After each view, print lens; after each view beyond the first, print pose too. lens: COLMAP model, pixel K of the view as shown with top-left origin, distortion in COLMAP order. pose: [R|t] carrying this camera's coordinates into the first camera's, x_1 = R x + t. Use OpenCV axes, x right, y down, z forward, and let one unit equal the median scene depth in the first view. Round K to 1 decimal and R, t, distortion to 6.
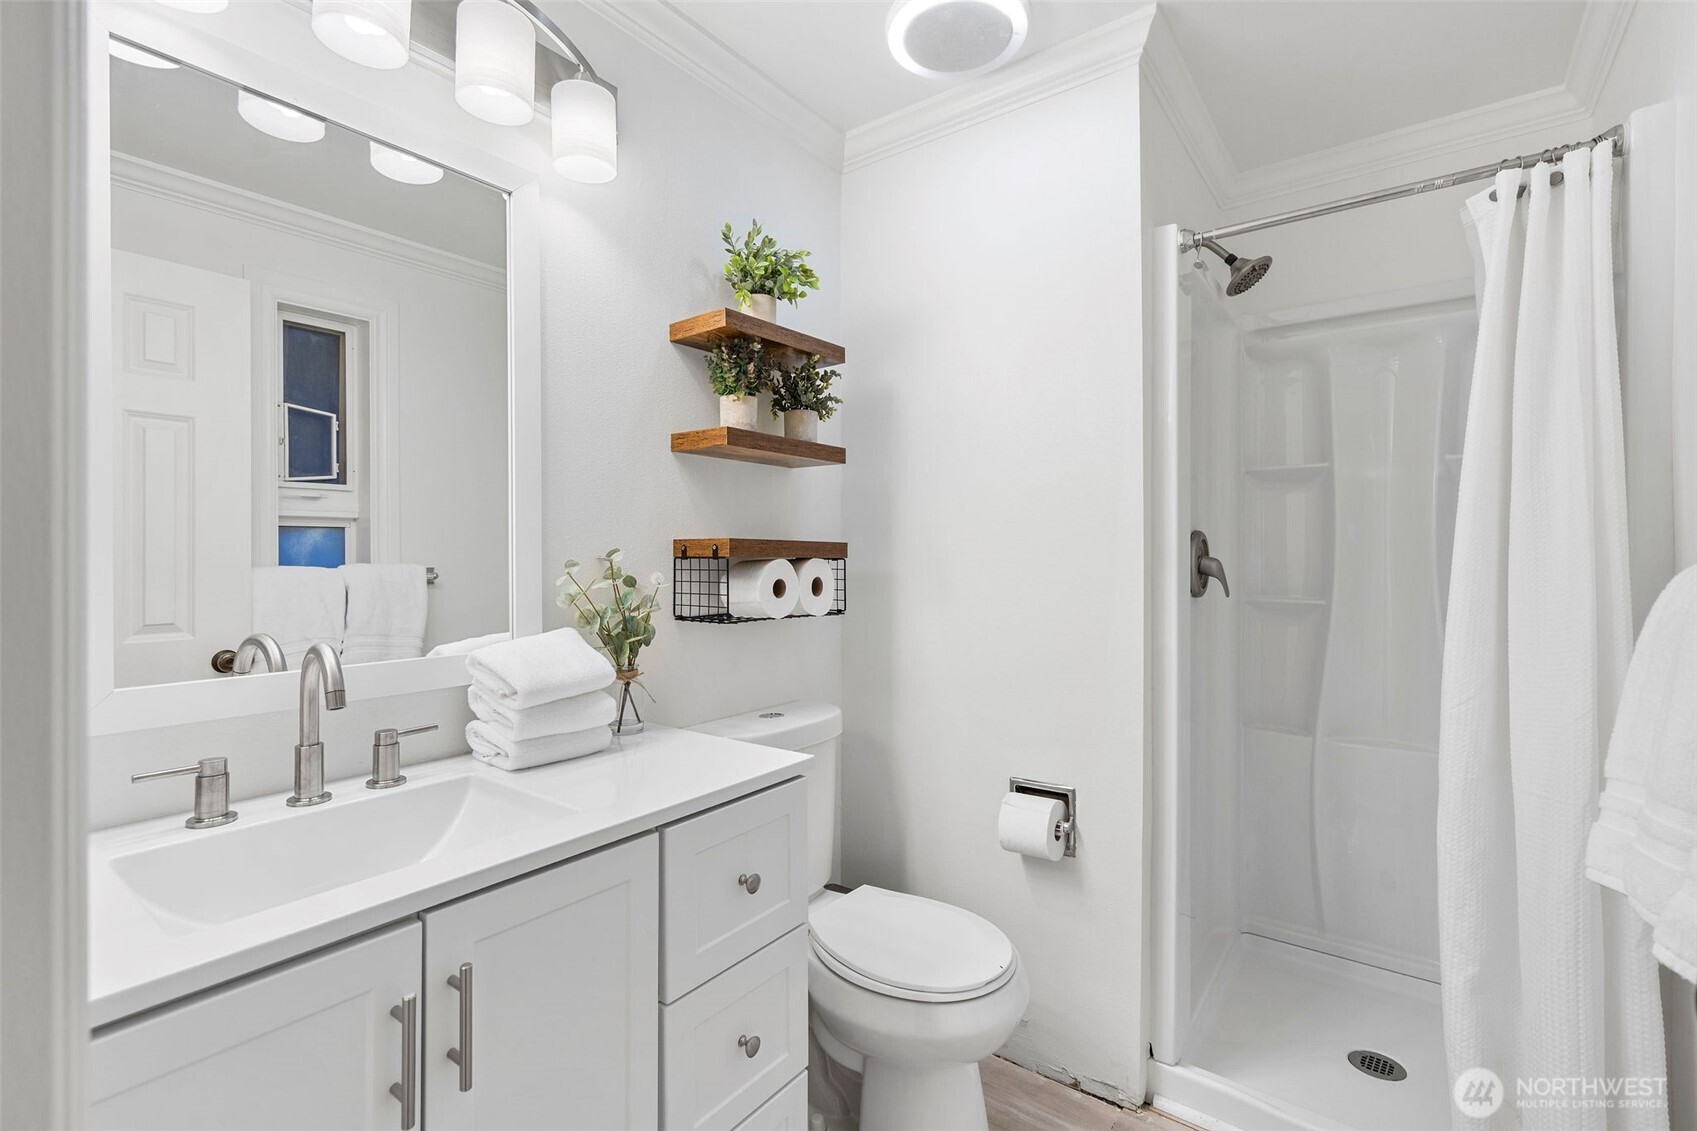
lens RADIAL K [[761.0, 0, 848.5], [0, 761.0, 565.5], [0, 0, 1]] dist [-0.005370, -0.000446]
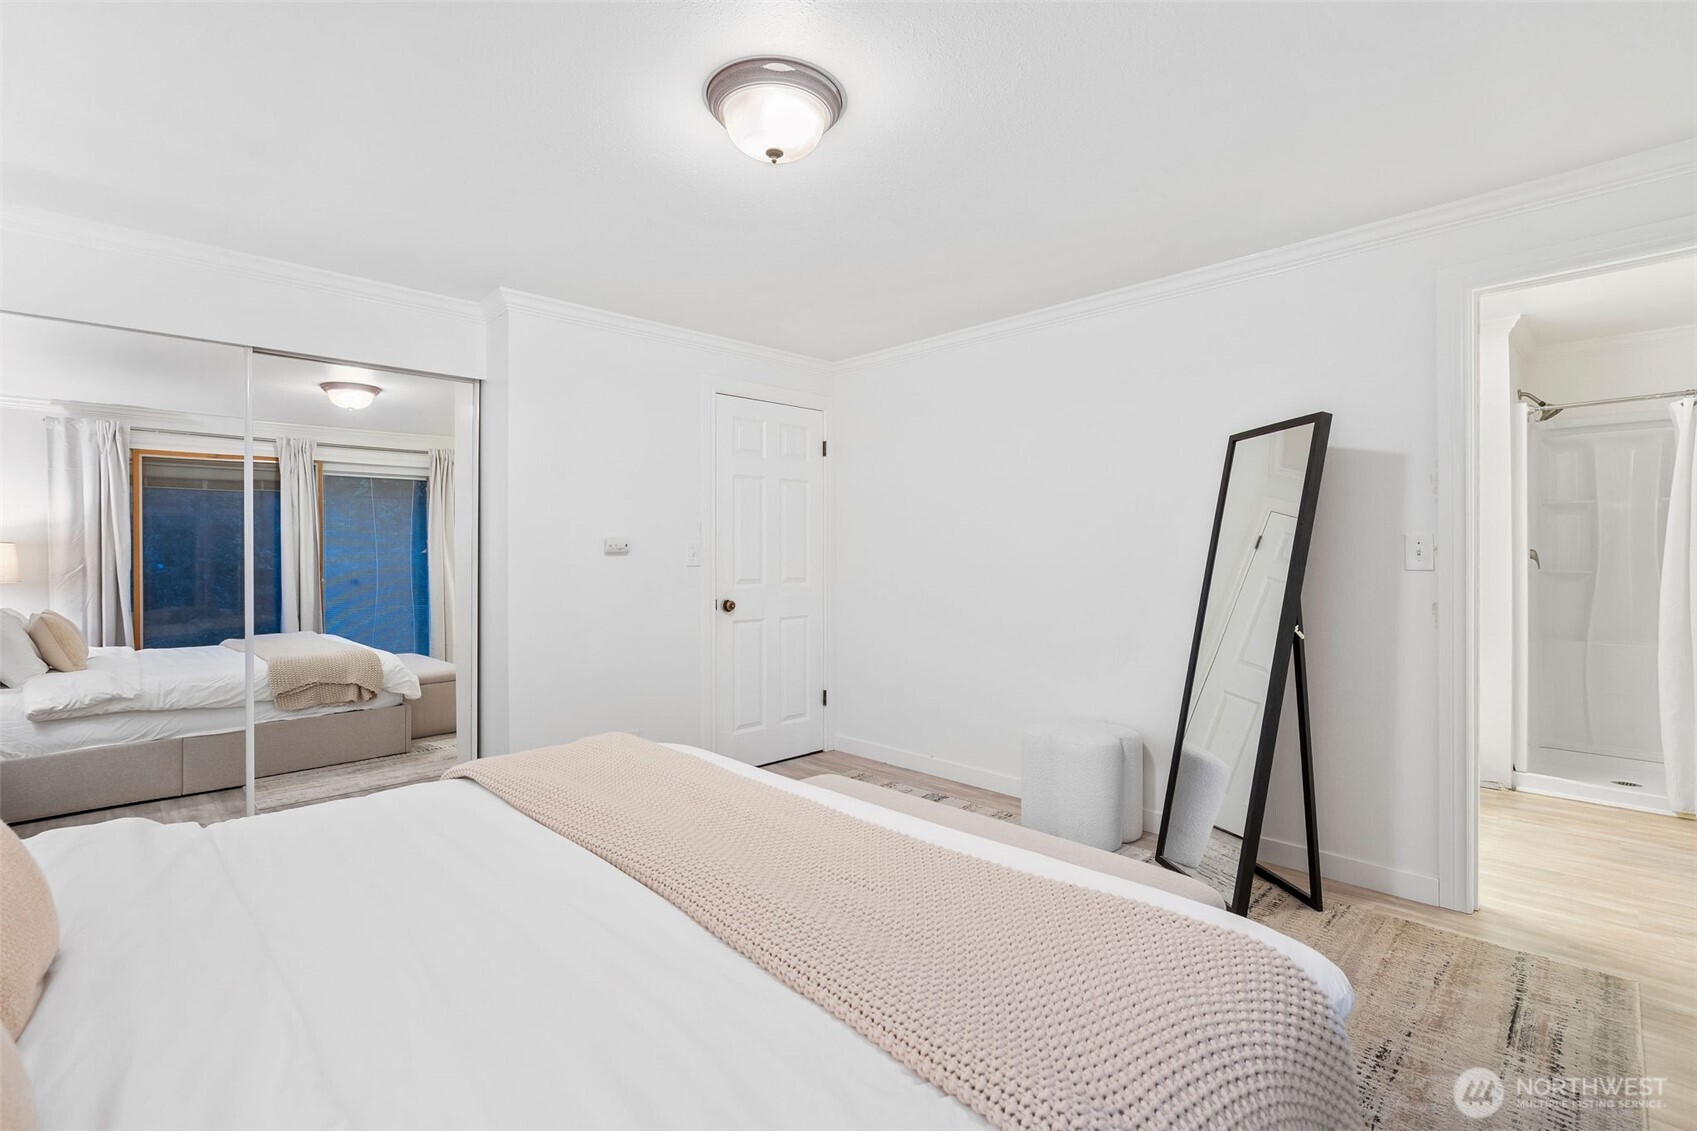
lens RADIAL K [[761.0, 0, 848.5], [0, 761.0, 565.5], [0, 0, 1]] dist [-0.005370, -0.000446]
pose [[0.986247, -0.007976, -0.165087, -1.002004], [0.008632, 0.999957, 0.003256, 0.009189], [0.165054, -0.004637, 0.986274, -1.318060]]
